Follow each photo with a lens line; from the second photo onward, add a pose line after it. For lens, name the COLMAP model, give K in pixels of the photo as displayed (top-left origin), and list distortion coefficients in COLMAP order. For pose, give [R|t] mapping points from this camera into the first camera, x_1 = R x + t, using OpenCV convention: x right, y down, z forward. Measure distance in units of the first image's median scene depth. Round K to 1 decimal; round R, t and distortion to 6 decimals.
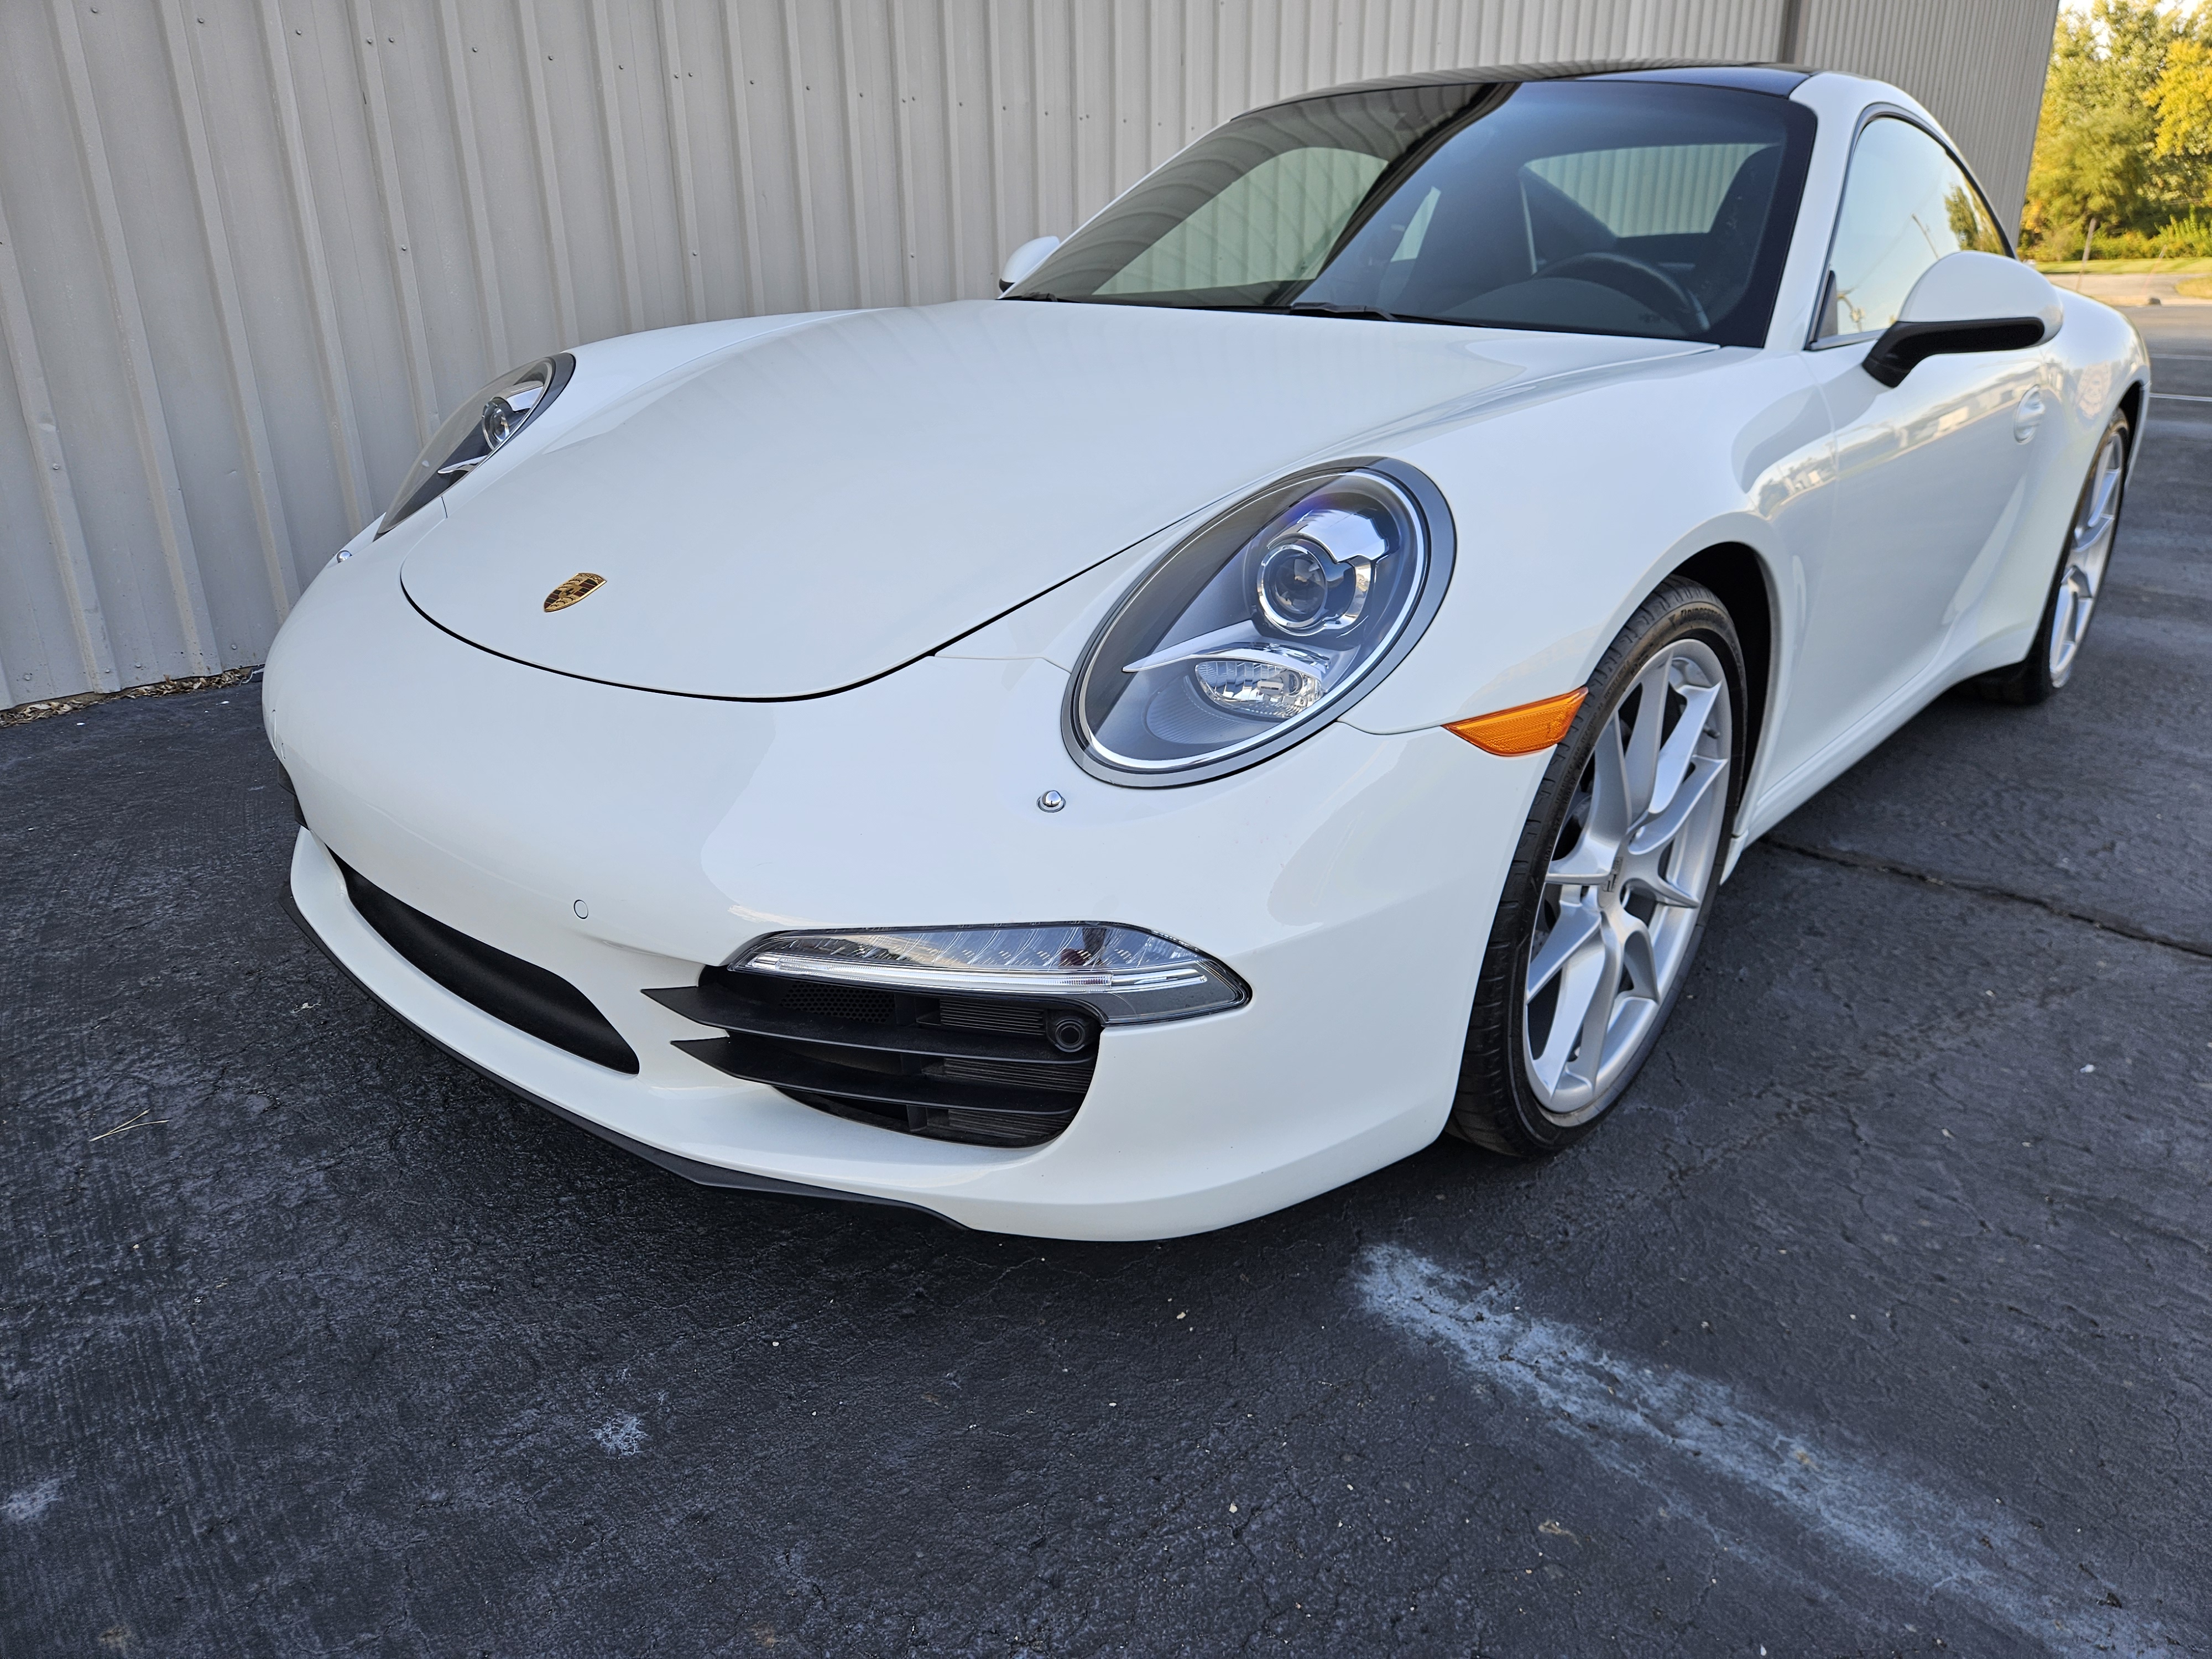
lens RADIAL K [[1491.2, 0, 1094.1], [0, 1491.2, 824.6], [0, 0, 1]] dist [0.076398, -0.066001]
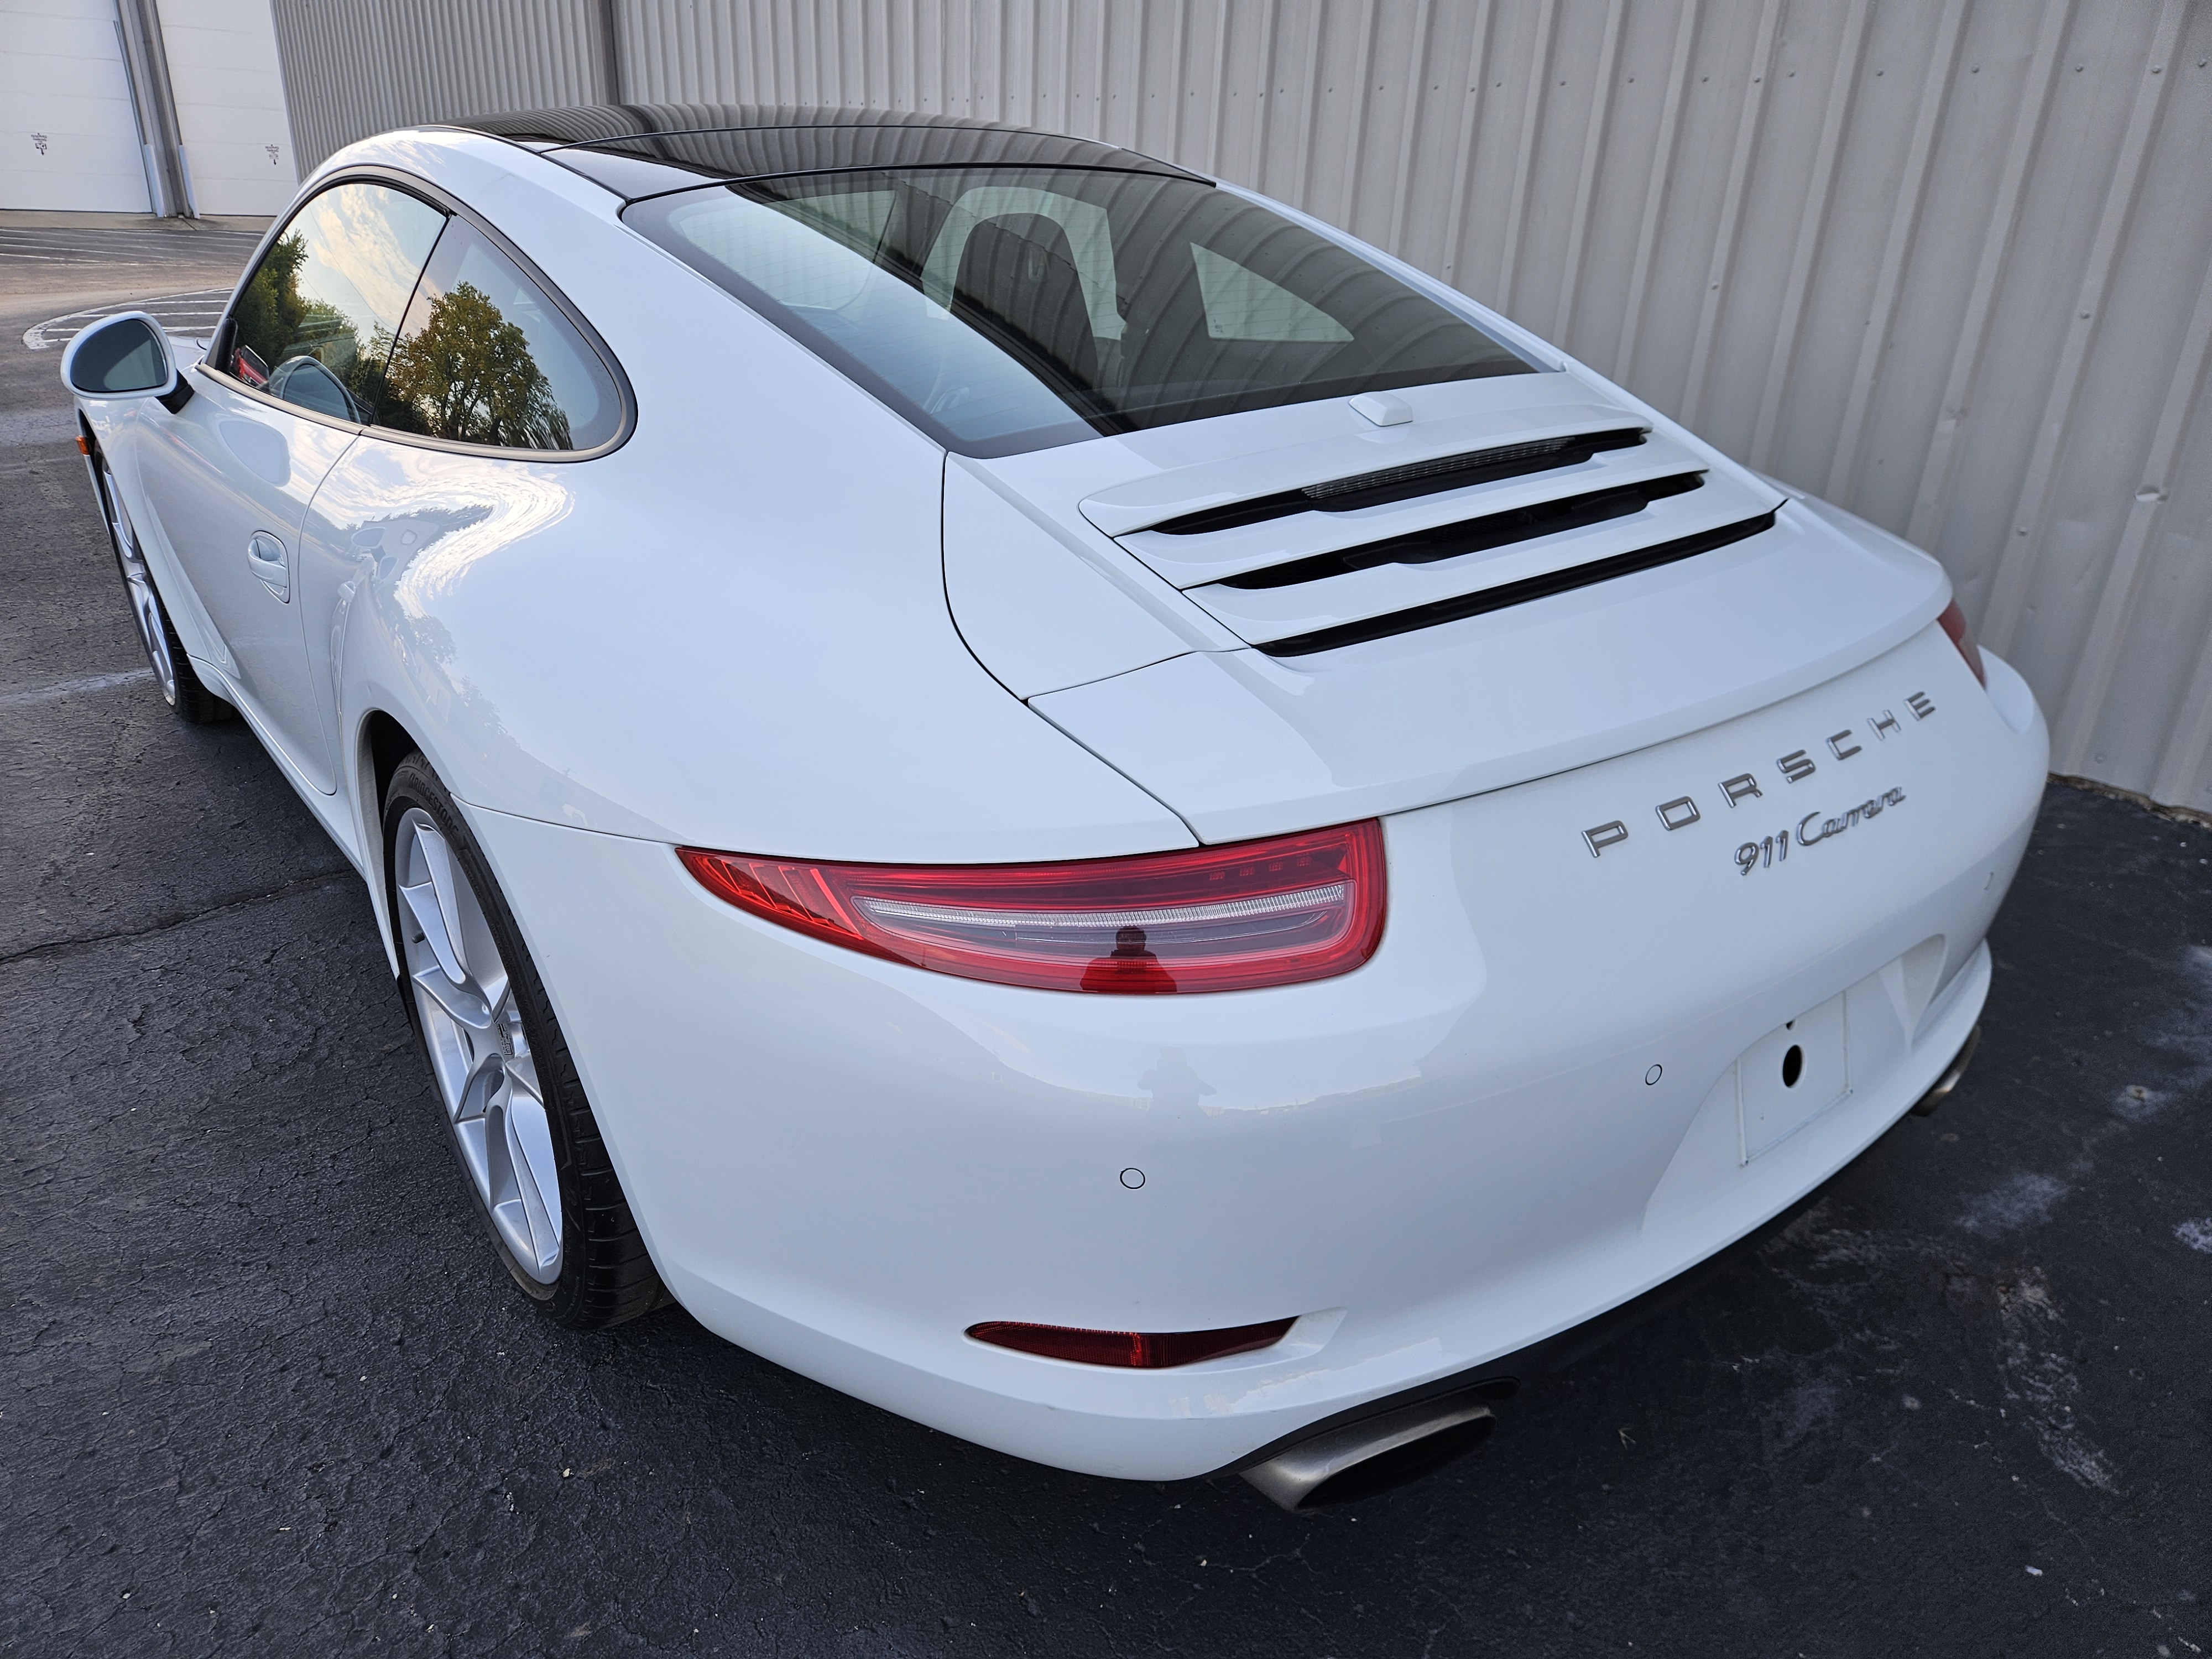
lens RADIAL K [[1489.0, 0, 1085.9], [0, 1489.0, 839.1], [0, 0, 1]] dist [0.067390, -0.056960]
pose [[-0.204111, 0.402076, -0.892566, 2.091338], [-0.359285, 0.817367, 0.450362, -1.071560], [0.910633, 0.412609, -0.022374, 2.381278]]
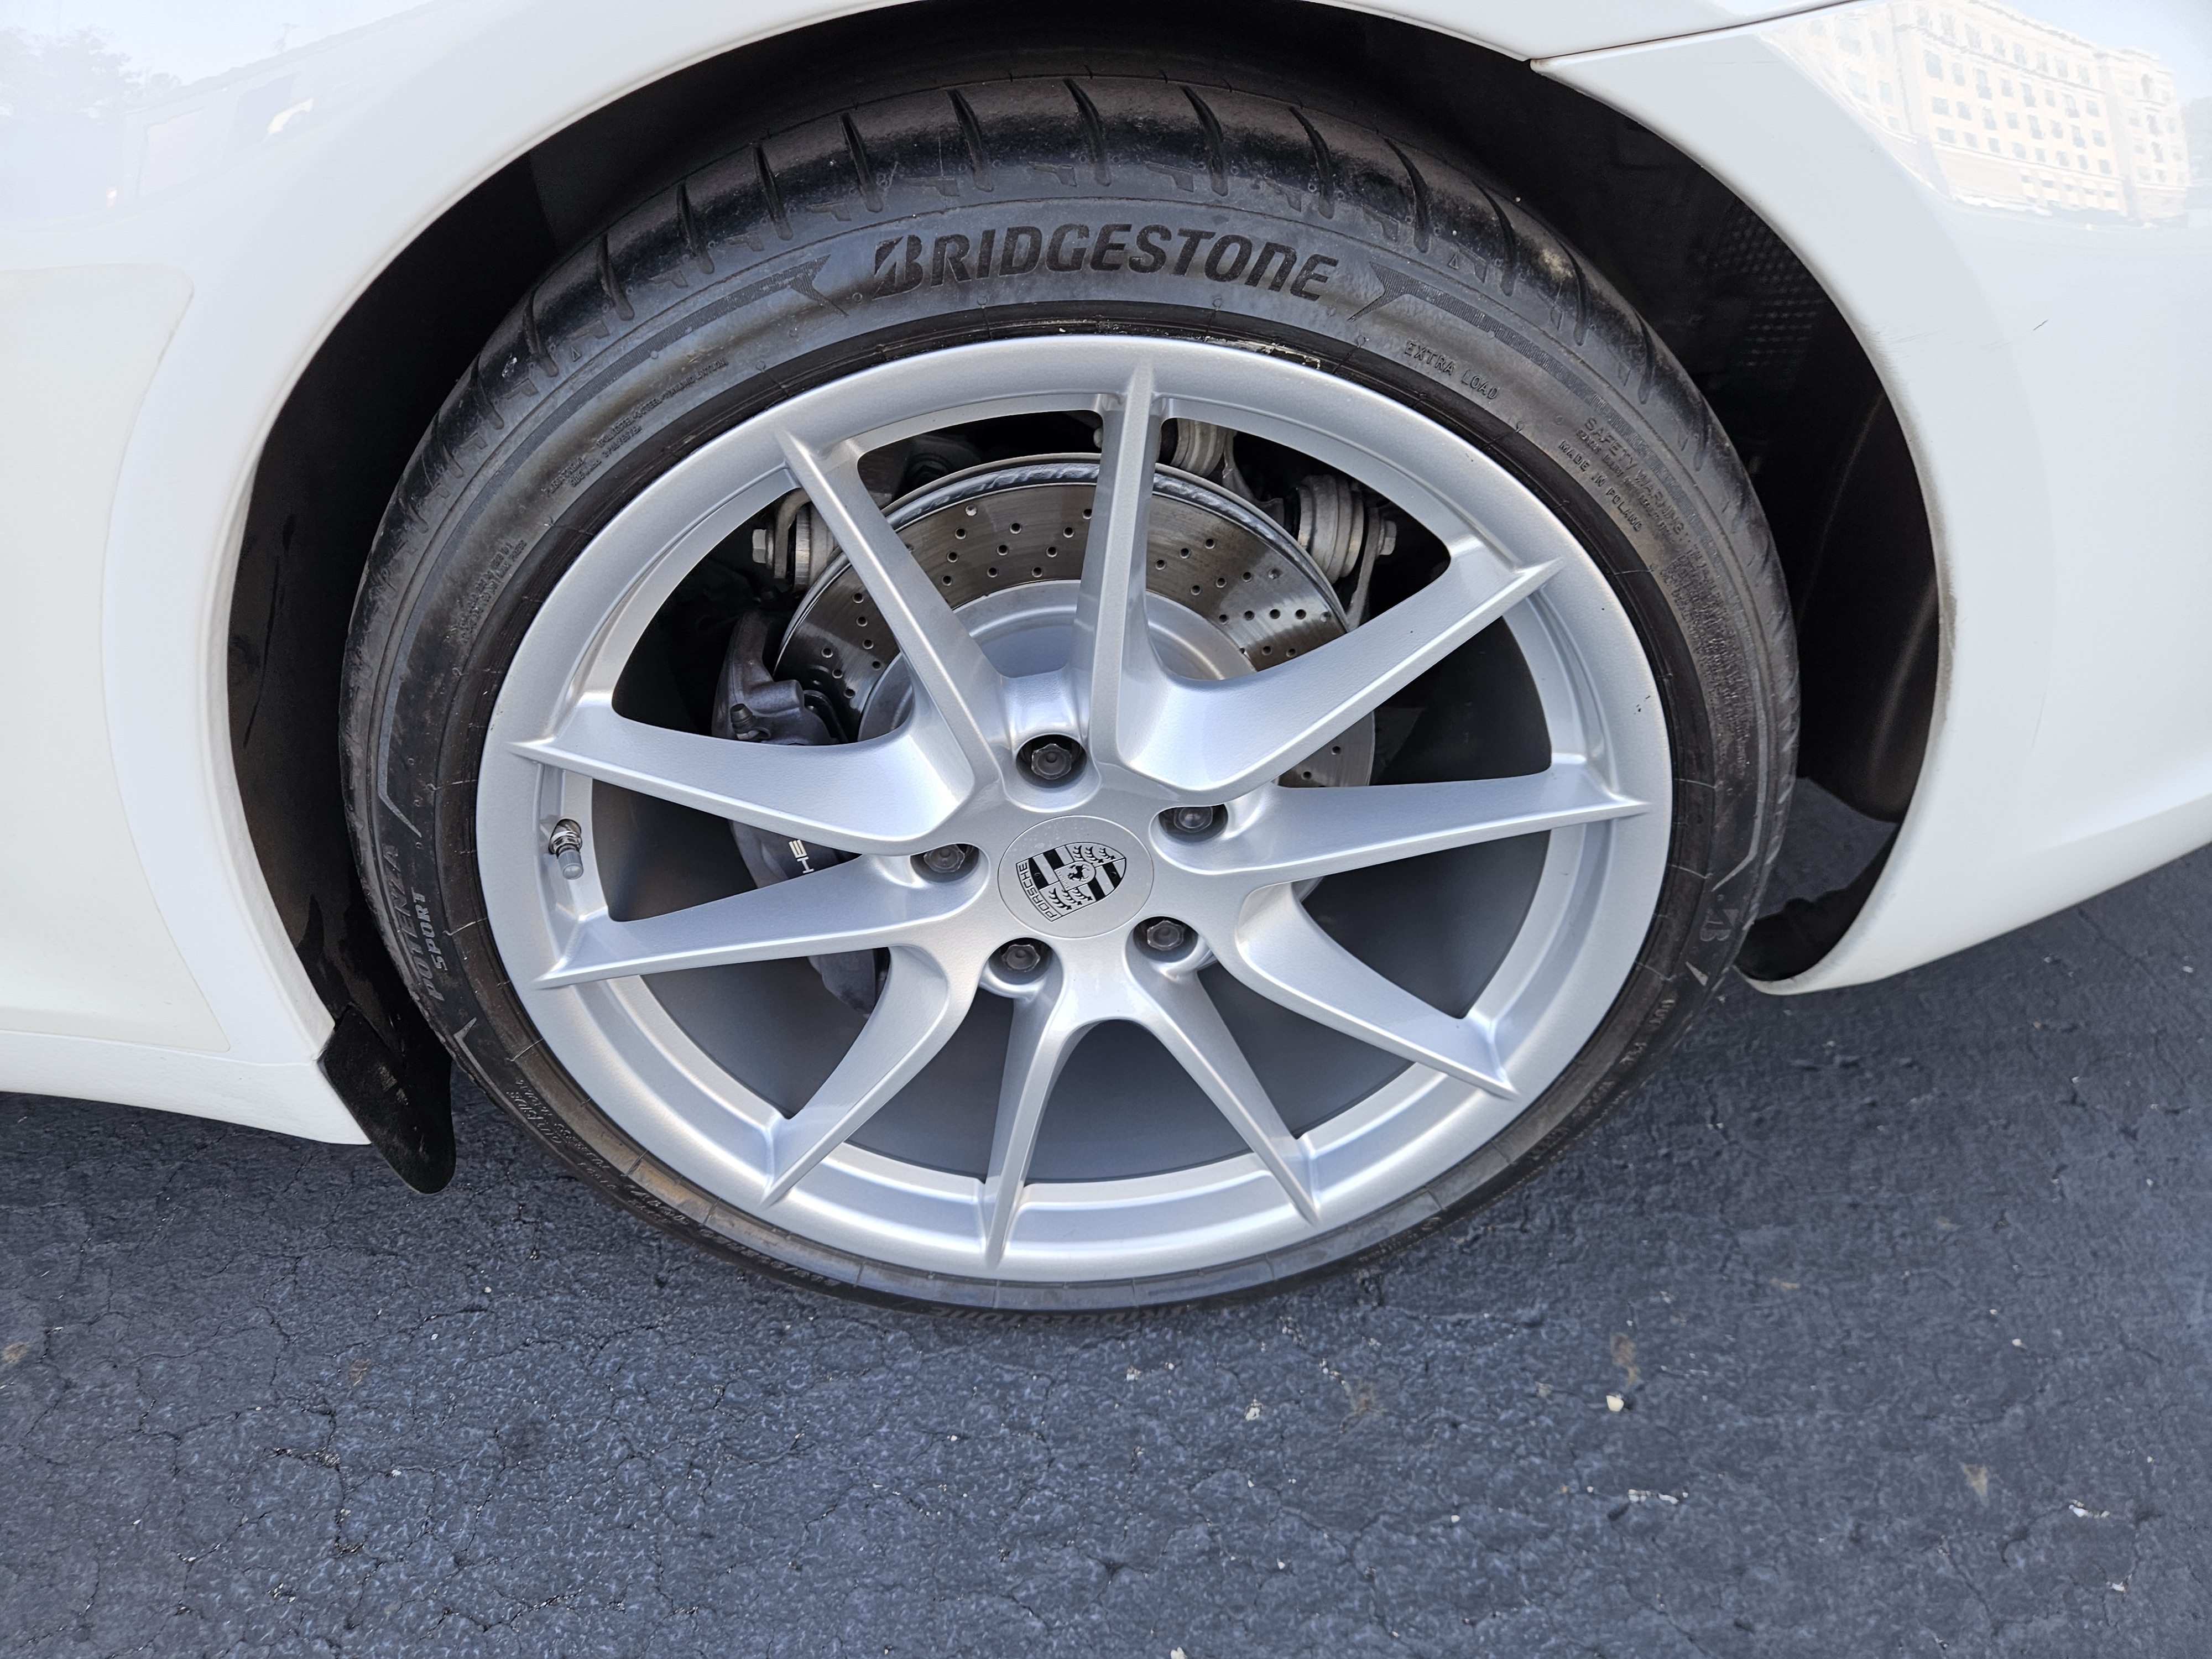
lens RADIAL K [[1446.4, 0, 1069.2], [0, 1446.4, 837.1], [0, 0, 1]] dist [0.053494, -0.059514]
pose [[0.679598, 0.437076, -0.589162, 1.562928], [-0.254146, 0.893668, 0.369820, -0.530611], [0.688155, -0.101595, 0.718416, 1.747874]]
